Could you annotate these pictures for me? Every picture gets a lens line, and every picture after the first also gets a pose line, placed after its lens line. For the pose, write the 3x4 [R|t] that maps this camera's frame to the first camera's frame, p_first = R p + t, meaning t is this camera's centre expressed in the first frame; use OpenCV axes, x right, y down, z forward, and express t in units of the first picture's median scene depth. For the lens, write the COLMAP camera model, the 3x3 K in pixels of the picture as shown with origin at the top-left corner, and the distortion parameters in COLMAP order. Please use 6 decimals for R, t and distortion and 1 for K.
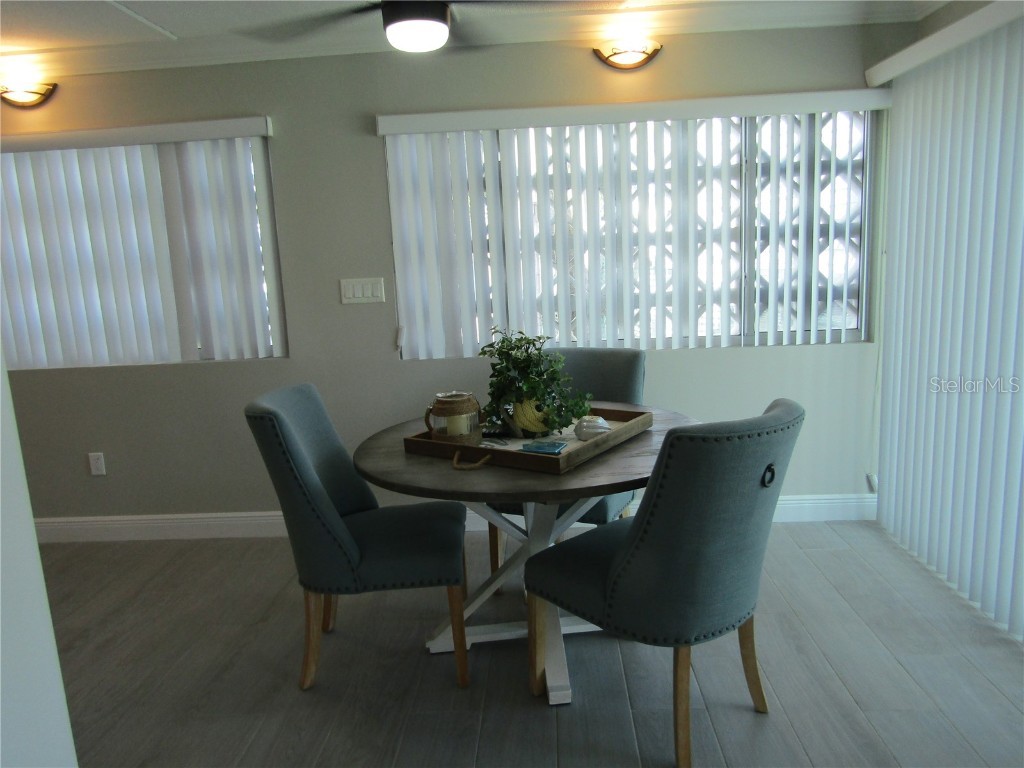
lens RADIAL K [[729.9, 0, 505.0], [0, 729.9, 382.0], [0, 0, 1]] dist [-0.006826, -0.000524]
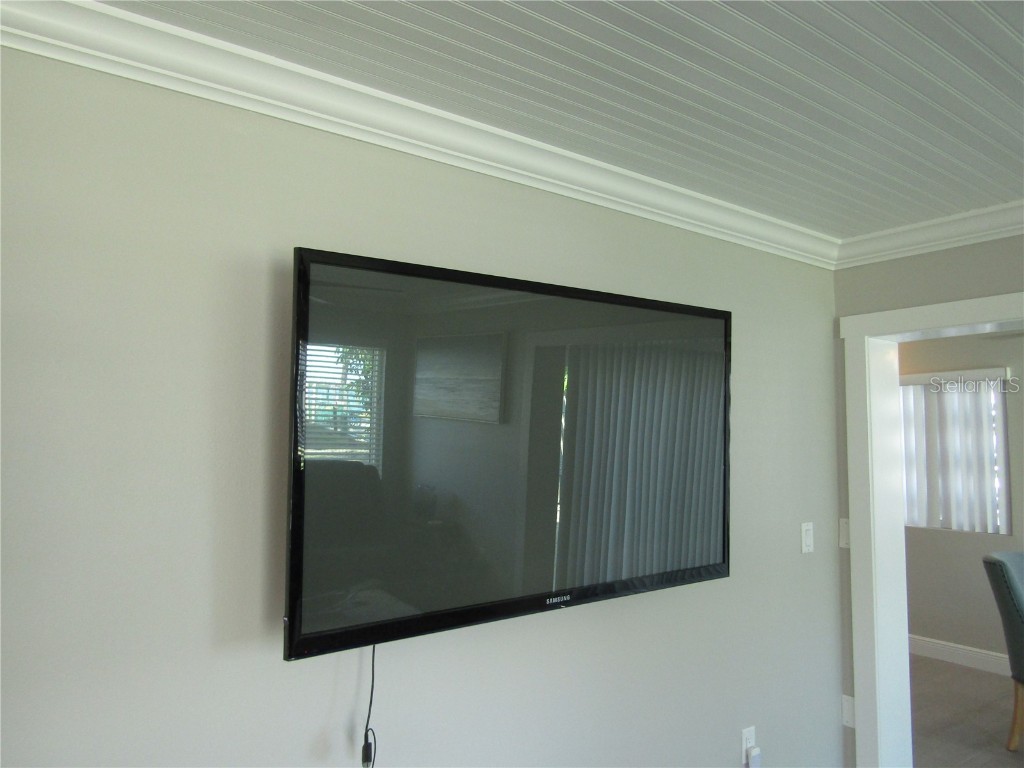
lens RADIAL K [[729.9, 0, 504.0], [0, 729.9, 379.9], [0, 0, 1]] dist [-0.006826, -0.000524]
pose [[0.623429, -0.005231, -0.781862, 0.187534], [-0.170423, 0.975025, -0.142413, 0.040914], [0.763081, 0.222032, 0.606968, -0.659464]]
